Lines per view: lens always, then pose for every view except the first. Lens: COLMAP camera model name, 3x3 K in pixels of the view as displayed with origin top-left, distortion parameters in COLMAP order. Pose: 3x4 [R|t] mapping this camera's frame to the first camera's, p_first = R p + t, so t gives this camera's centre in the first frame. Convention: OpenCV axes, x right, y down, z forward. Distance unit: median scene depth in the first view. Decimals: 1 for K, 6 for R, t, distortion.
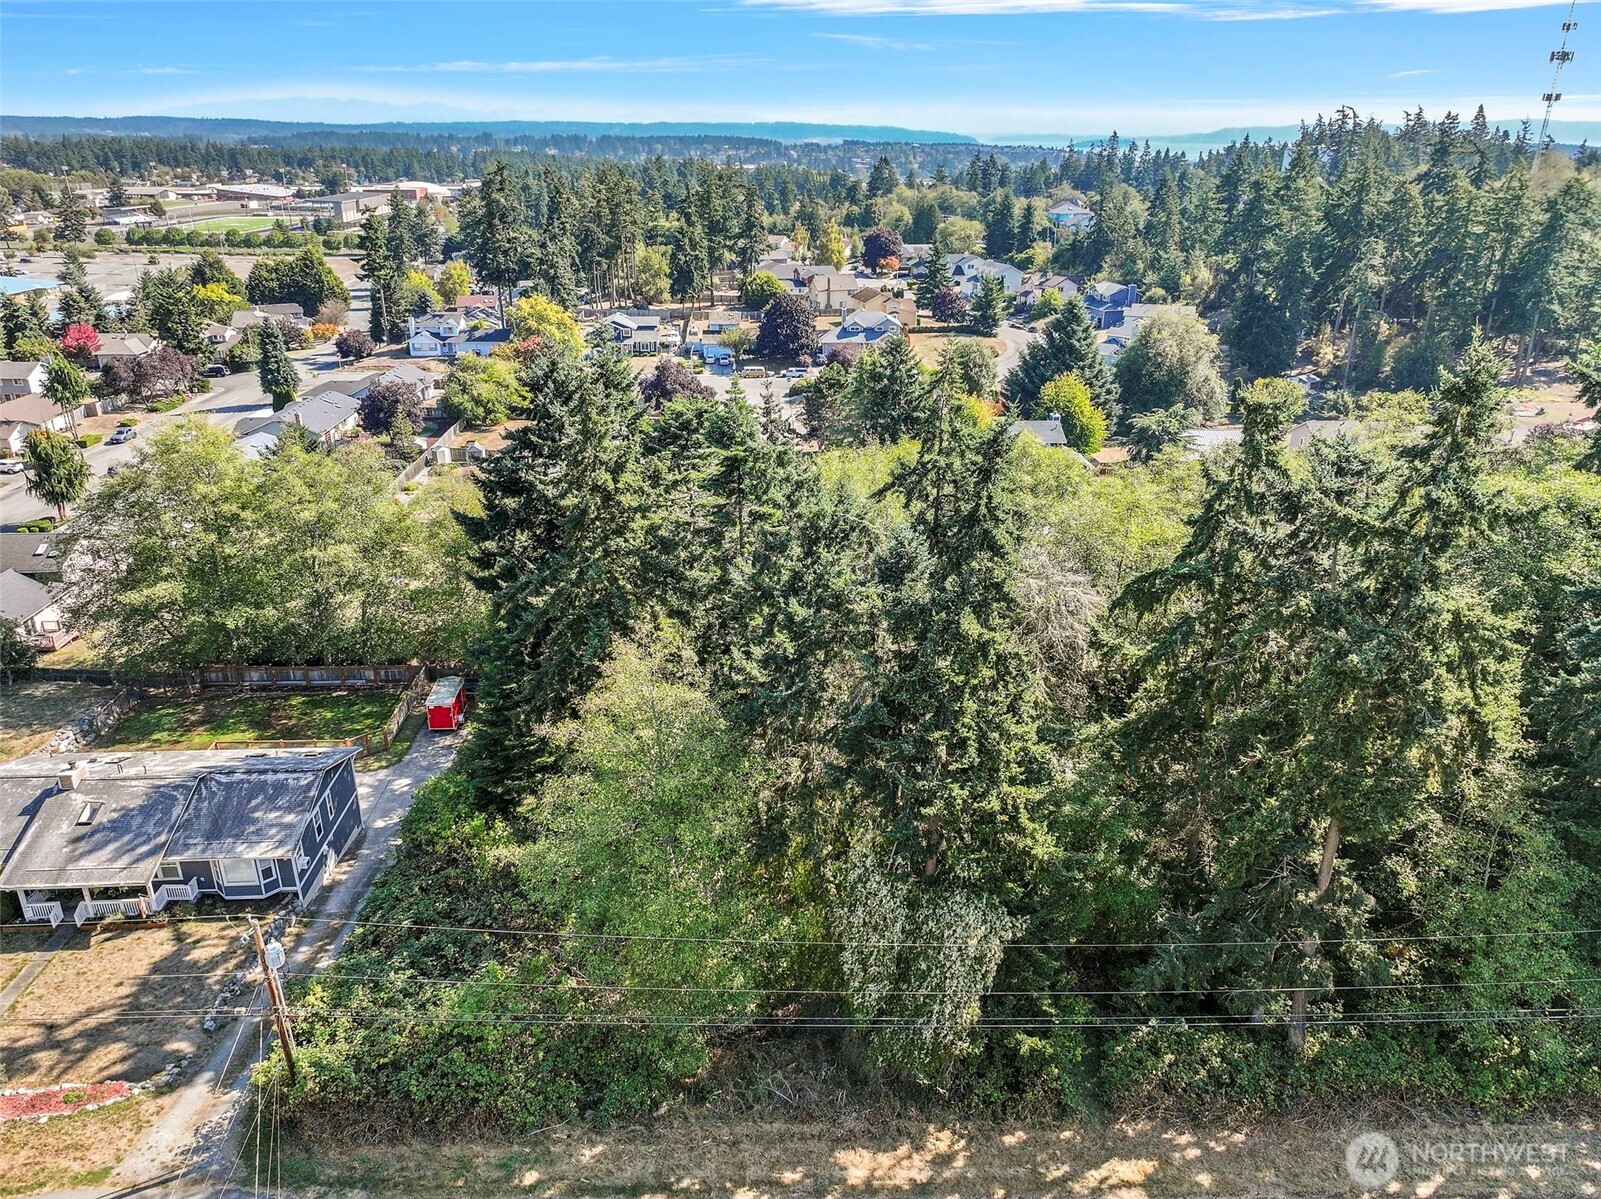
lens RADIAL K [[1130.5, 0, 803.5], [0, 1130.5, 595.8], [0, 0, 1]] dist [-0.004628, 0.022122]
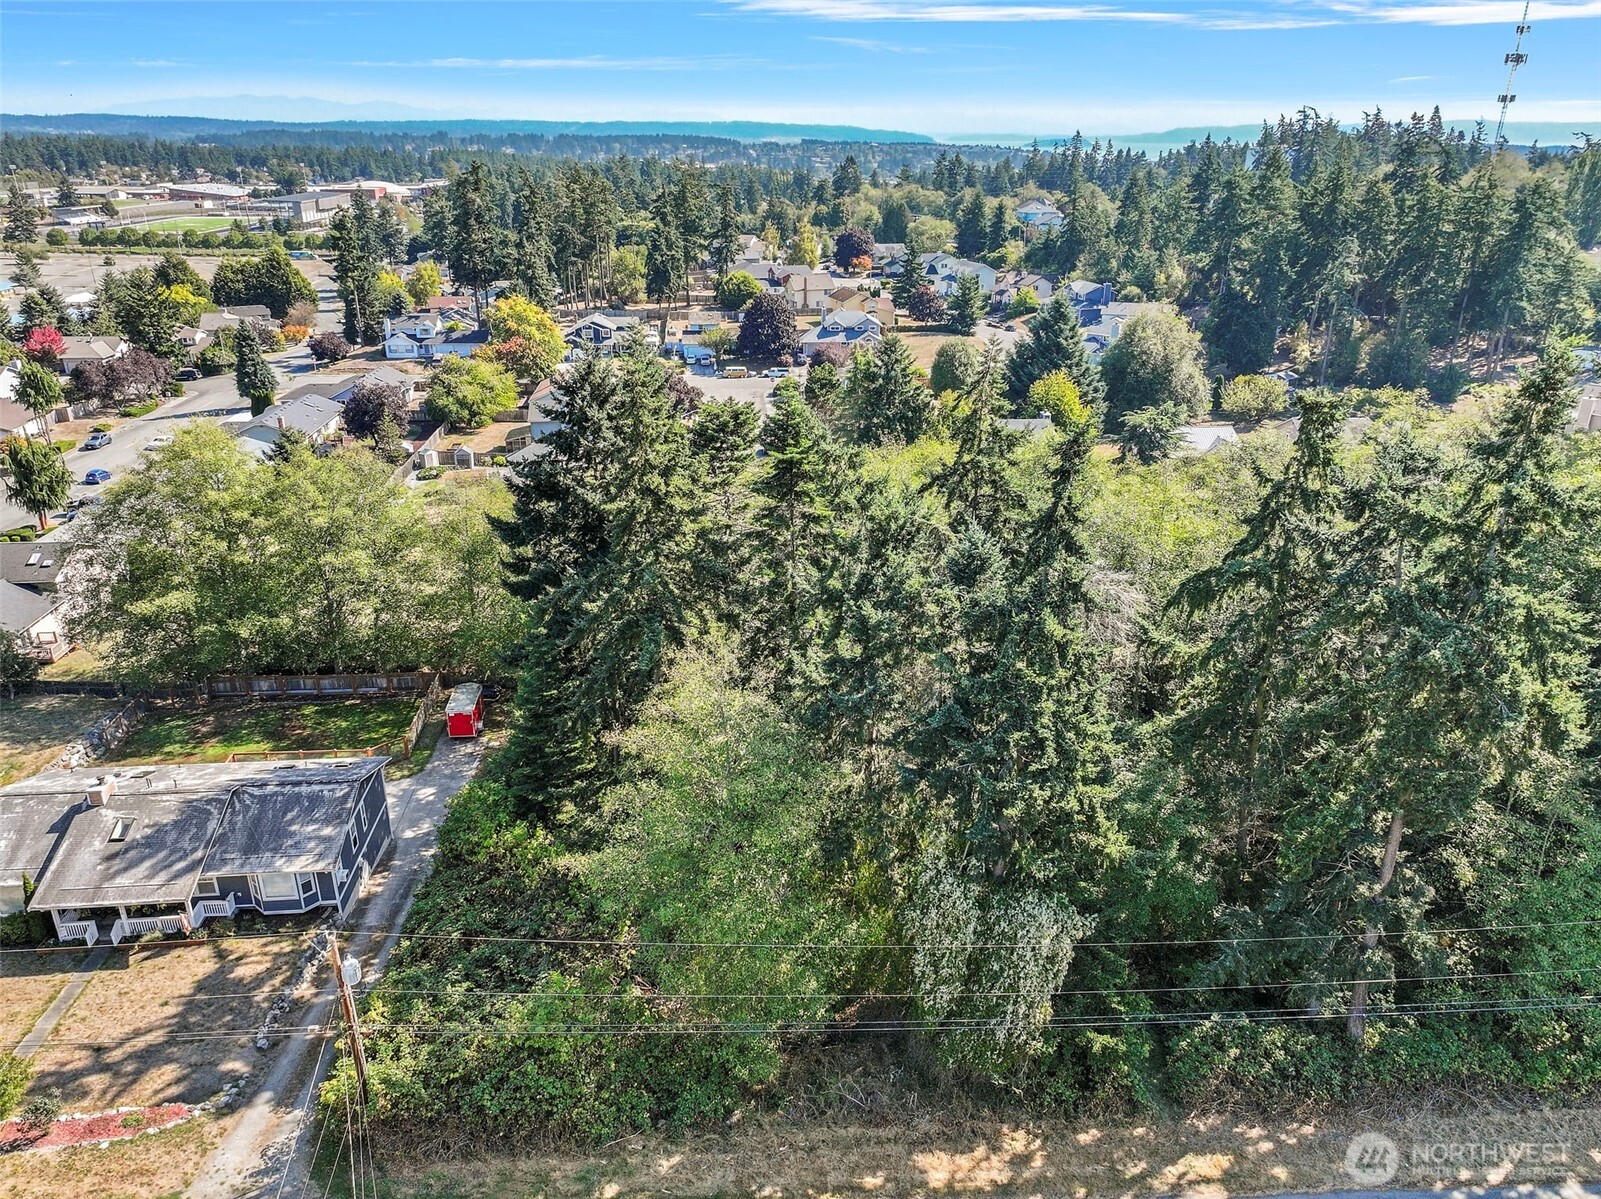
lens RADIAL K [[1130.5, 0, 804.0], [0, 1130.5, 595.8], [0, 0, 1]] dist [-0.004628, 0.022122]
pose [[0.999369, -0.012576, 0.033208, -0.019974], [0.012554, 0.999921, 0.000872, -0.000809], [-0.033216, -0.000454, 0.999448, 0.001265]]
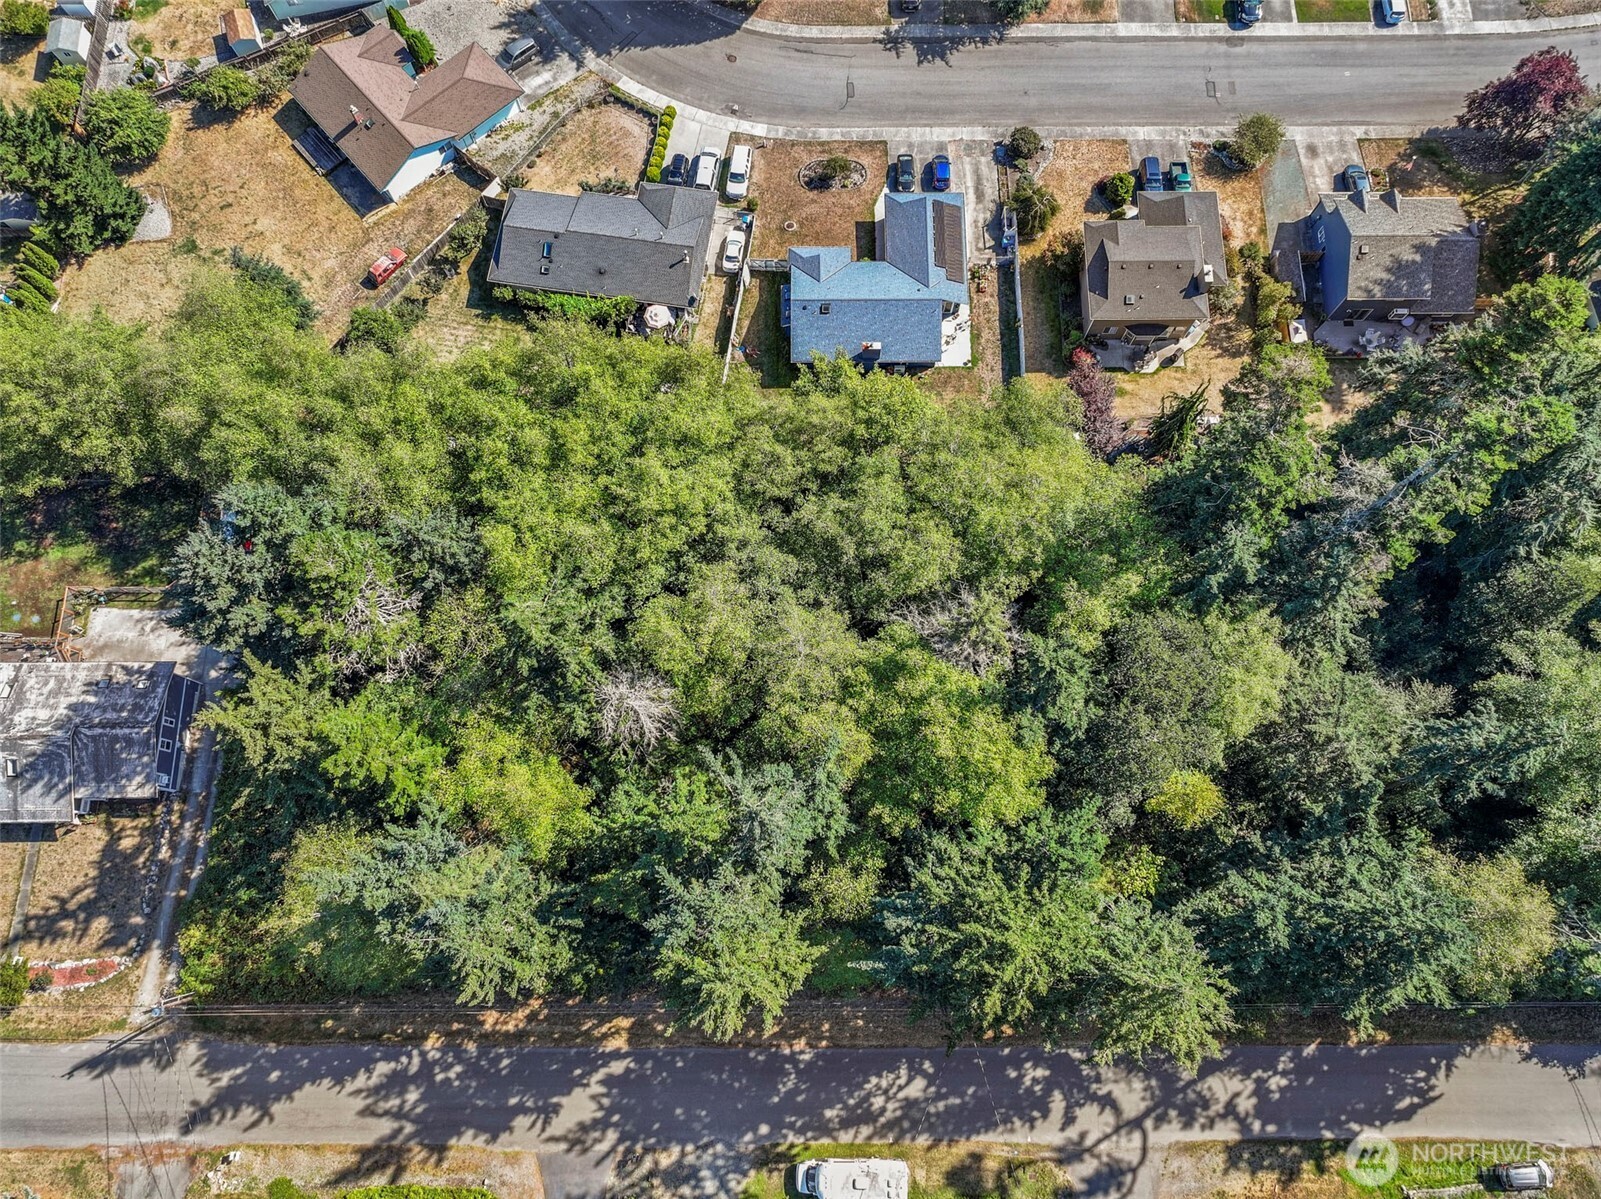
lens RADIAL K [[1130.5, 0, 801.5], [0, 1130.5, 587.6], [0, 0, 1]] dist [-0.004628, 0.022122]
pose [[0.998862, 0.045891, -0.013025, 0.124081], [-0.017650, 0.609192, 0.792826, -0.330106], [0.044318, -0.791694, 0.609308, 0.082125]]
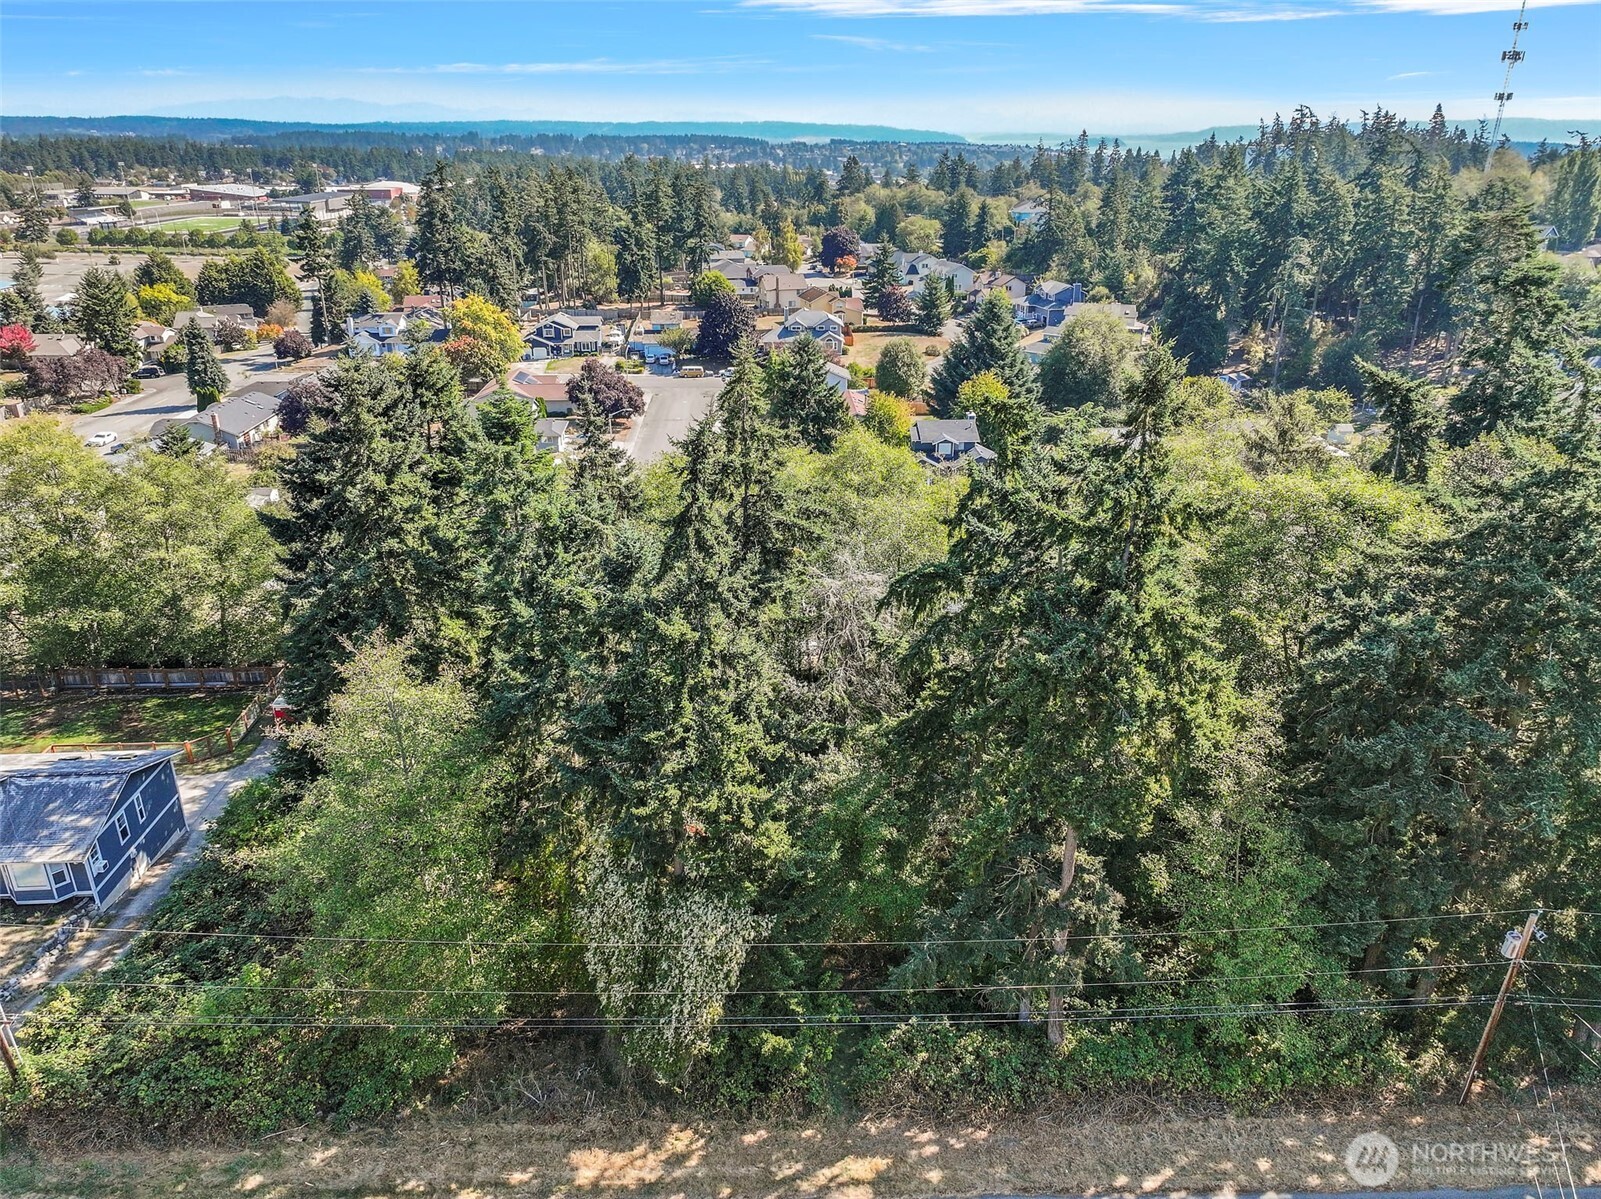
lens RADIAL K [[1130.5, 0, 803.2], [0, 1130.5, 595.4], [0, 0, 1]] dist [-0.004628, 0.022122]
pose [[0.999969, -0.003909, 0.006852, 0.048055], [0.003907, 0.999992, 0.000345, -0.000117], [-0.006853, -0.000318, 0.999976, -0.000425]]
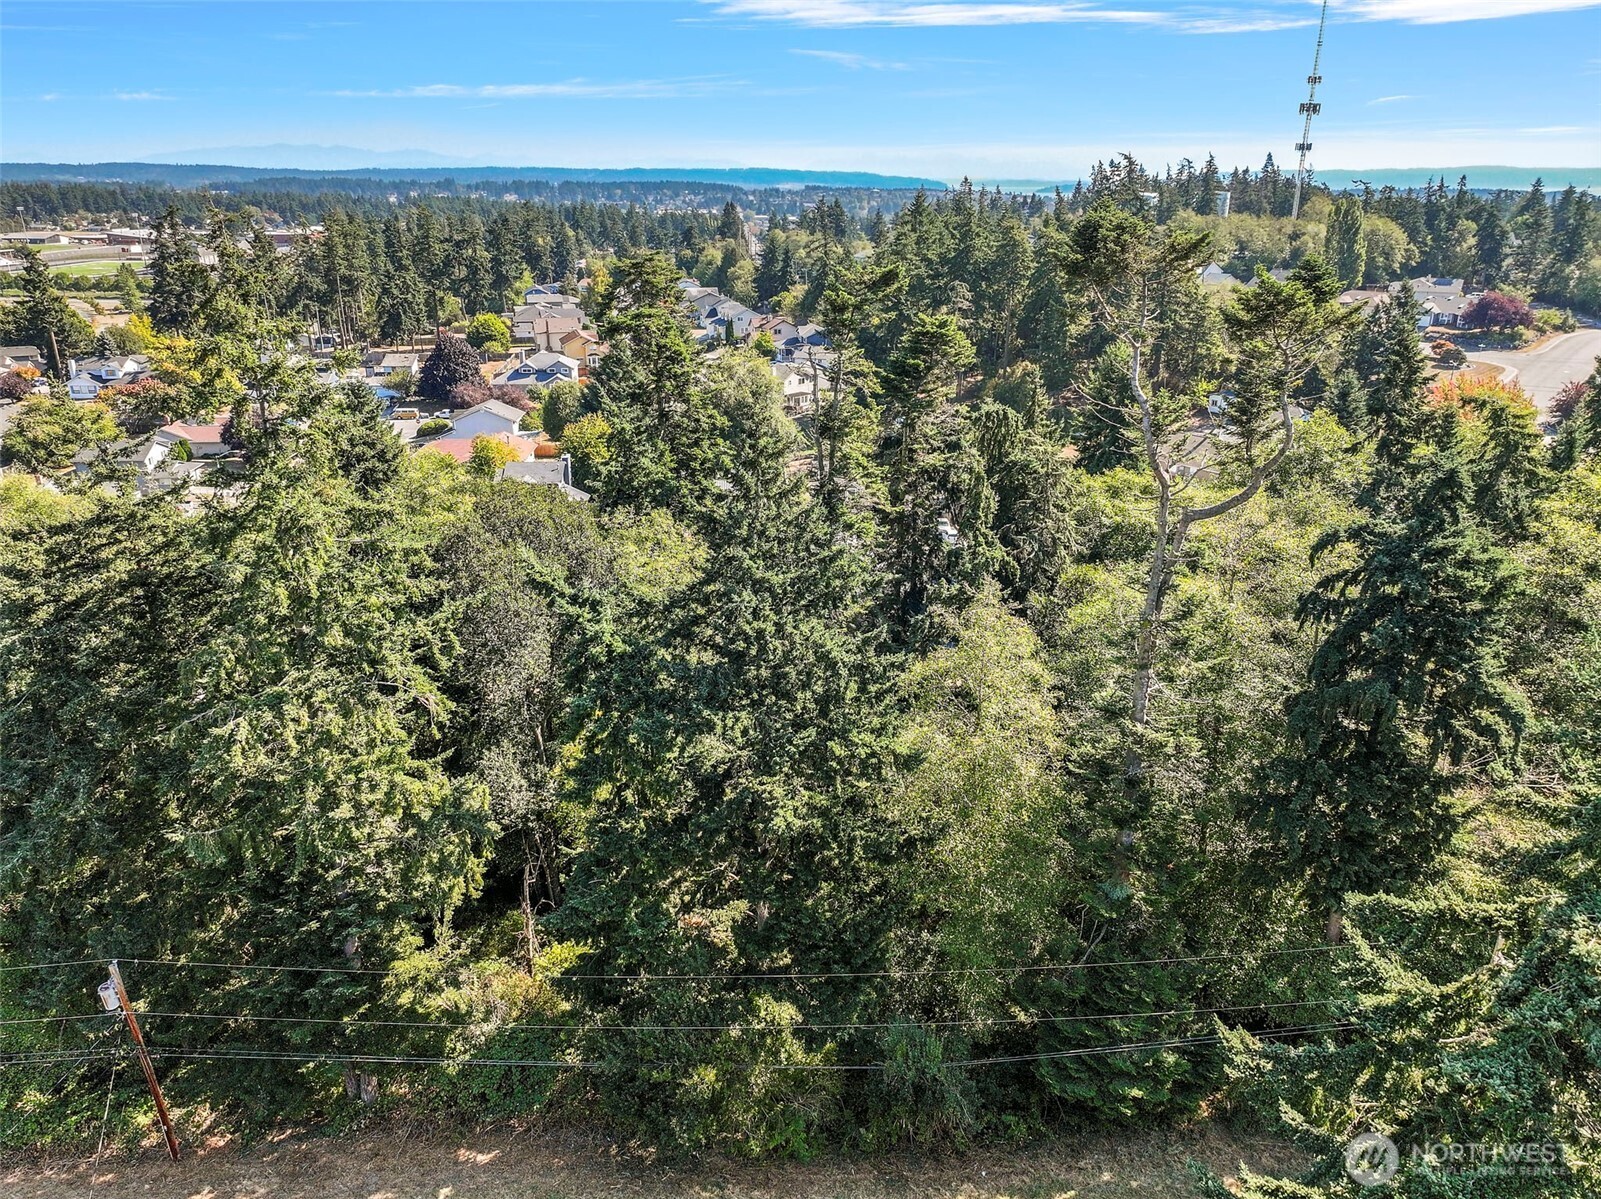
lens RADIAL K [[1130.5, 0, 801.7], [0, 1130.5, 591.4], [0, 0, 1]] dist [-0.004628, 0.022122]
pose [[0.999907, -0.004837, 0.012787, 0.303113], [0.005324, 0.999250, -0.038347, 0.000179], [-0.012592, 0.038412, 0.999183, -0.002152]]
